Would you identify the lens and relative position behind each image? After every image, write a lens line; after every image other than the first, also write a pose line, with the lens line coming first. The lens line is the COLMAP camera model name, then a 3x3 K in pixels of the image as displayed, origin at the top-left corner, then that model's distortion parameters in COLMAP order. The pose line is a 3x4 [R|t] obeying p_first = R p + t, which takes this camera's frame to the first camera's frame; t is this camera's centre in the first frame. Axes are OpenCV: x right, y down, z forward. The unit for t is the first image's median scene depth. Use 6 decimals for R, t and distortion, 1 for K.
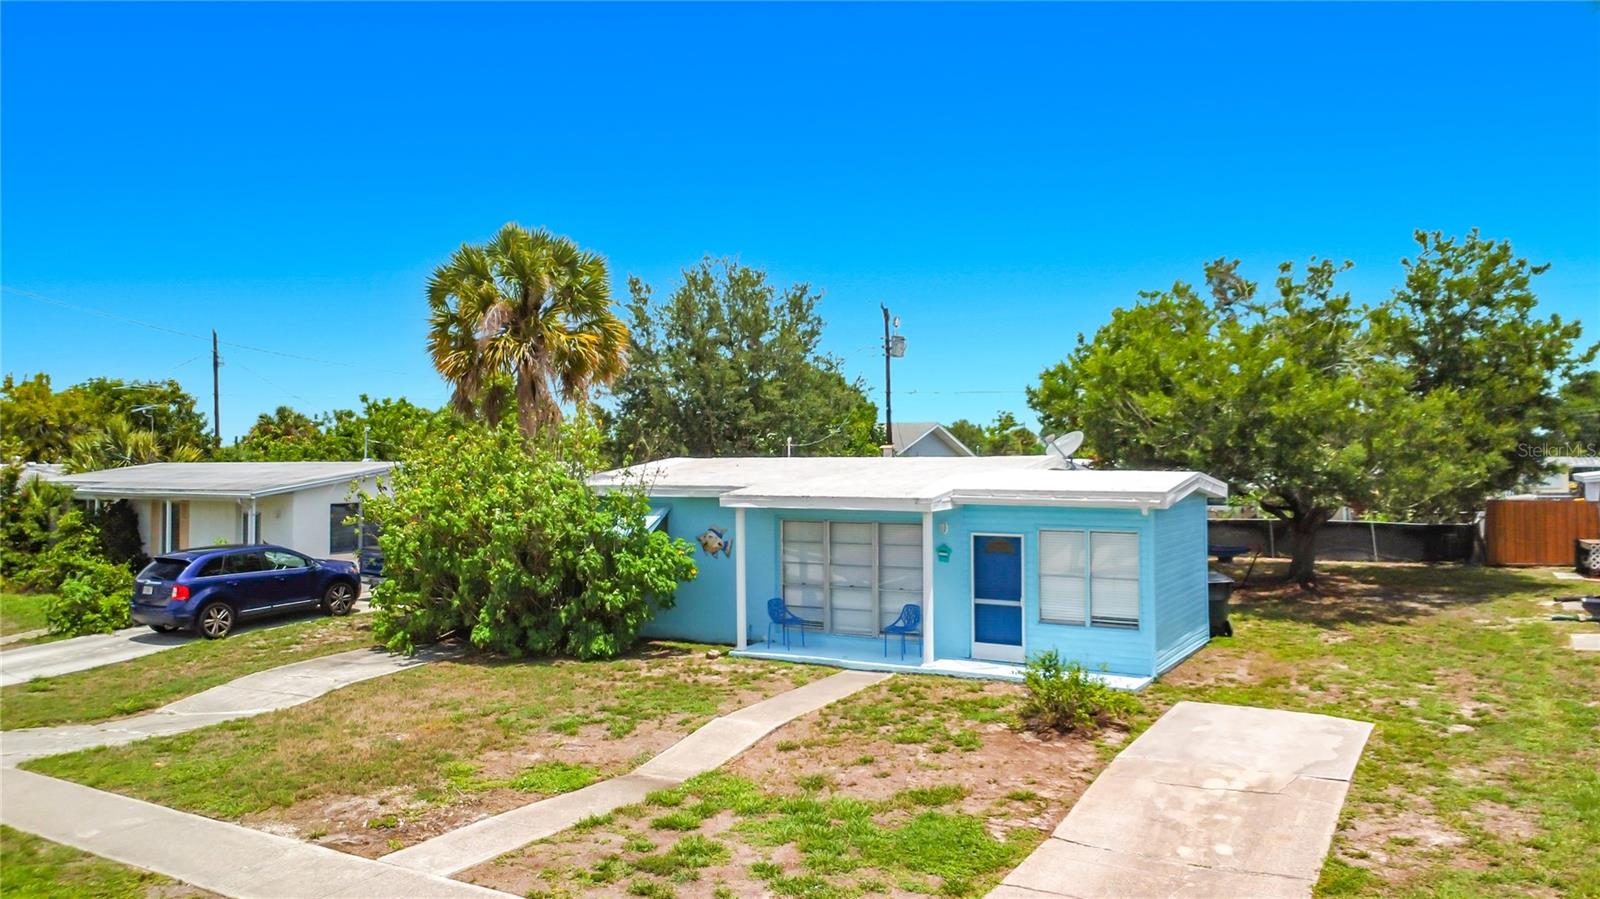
lens RADIAL K [[1181.2, 0, 789.6], [0, 1181.2, 420.1], [0, 0, 1]] dist [-0.030325, -0.003821]
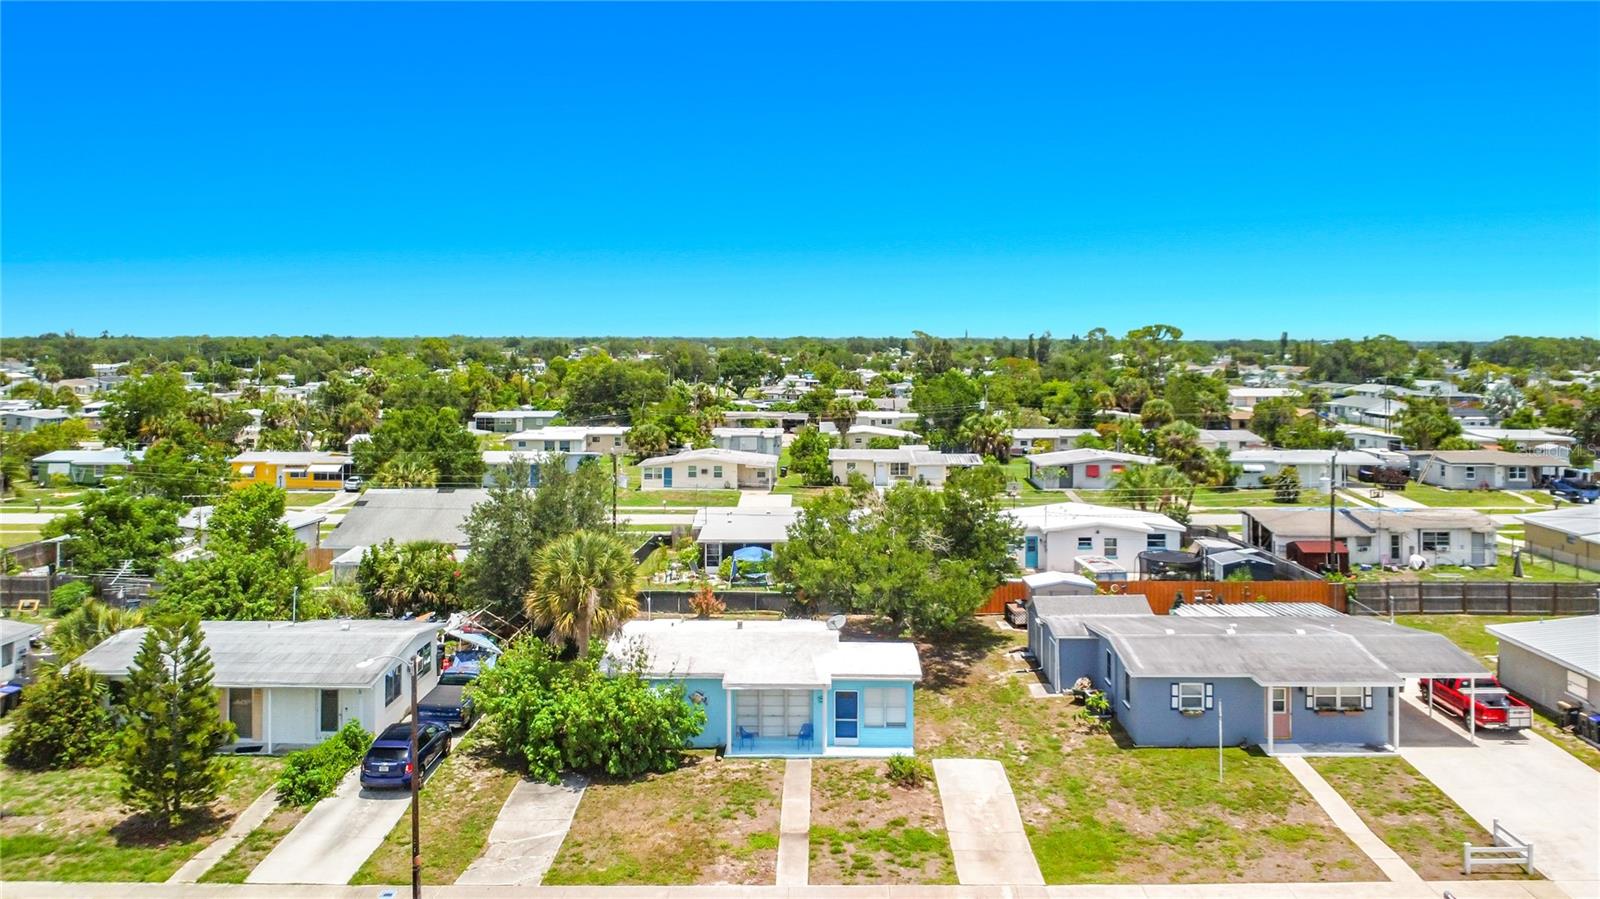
lens RADIAL K [[1198.0, 0, 822.7], [0, 1198.0, 336.8], [0, 0, 1]] dist [-0.021345, -0.008721]
pose [[0.858975, 0.008409, 0.511948, -1.019682], [-0.023872, 0.999436, 0.023638, -0.620418], [-0.511461, -0.032526, 0.858691, -0.923901]]
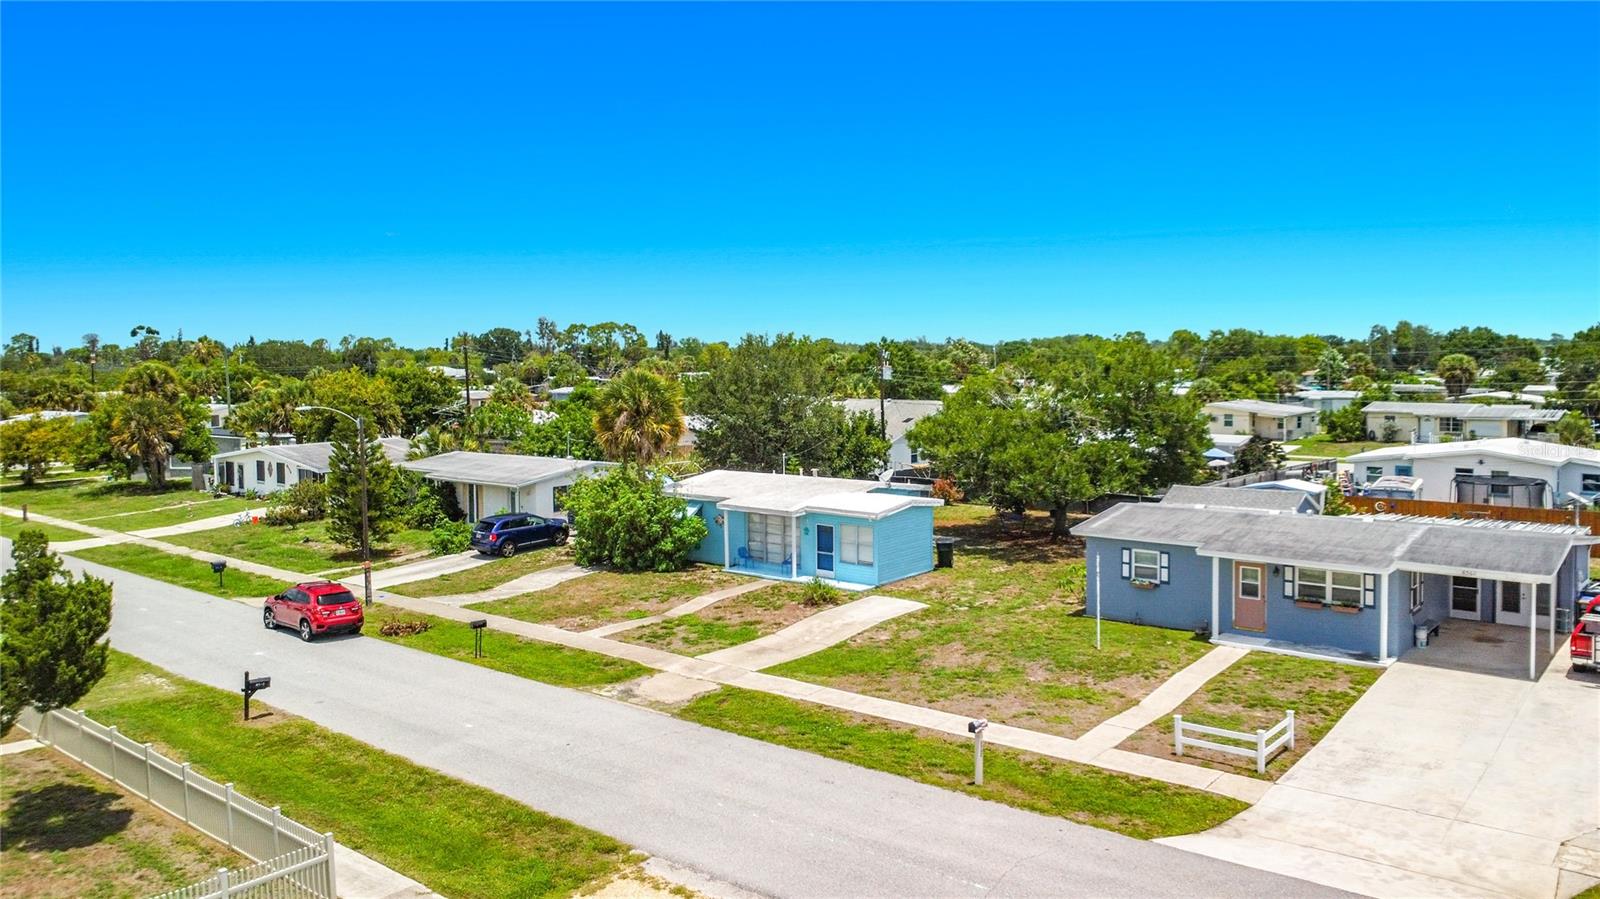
lens RADIAL K [[1181.2, 0, 789.6], [0, 1181.2, 420.1], [0, 0, 1]] dist [-0.030325, -0.003821]
pose [[0.988129, 0.003597, -0.153585, 0.447840], [0.010839, 0.995602, 0.093051, -0.321390], [0.153245, -0.093611, 0.983744, -1.280610]]
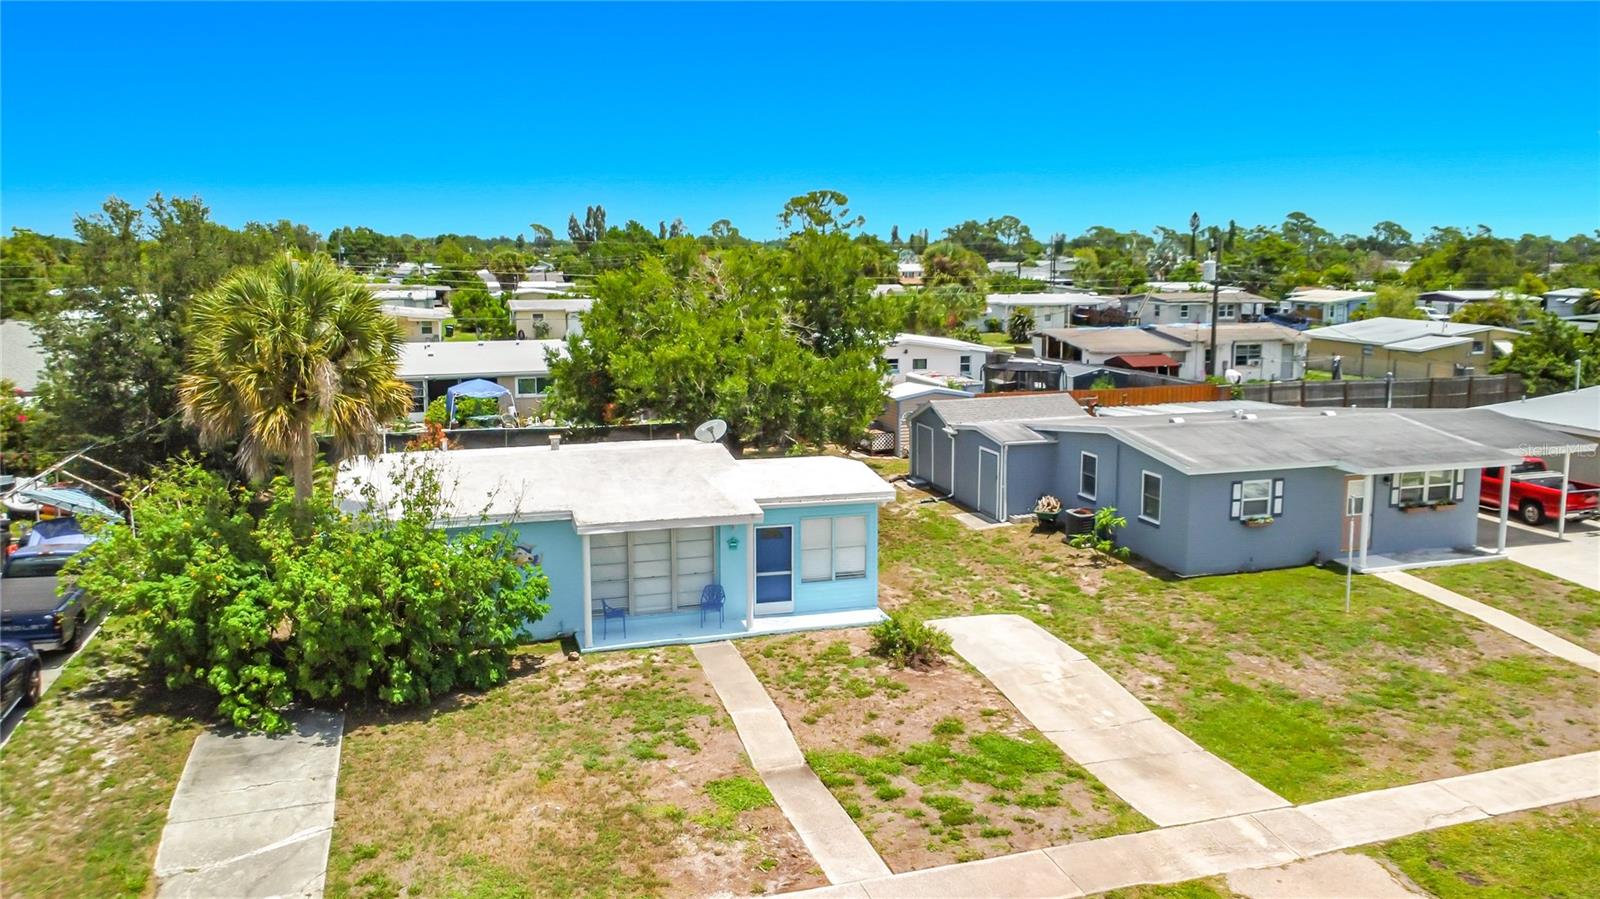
lens RADIAL K [[1181.2, 0, 789.6], [0, 1181.2, 420.1], [0, 0, 1]] dist [-0.030325, -0.003821]
pose [[0.671279, -0.103542, 0.733937, -0.781767], [-0.028891, 0.985787, 0.165497, -0.245642], [-0.740642, -0.132298, 0.658746, 0.078336]]
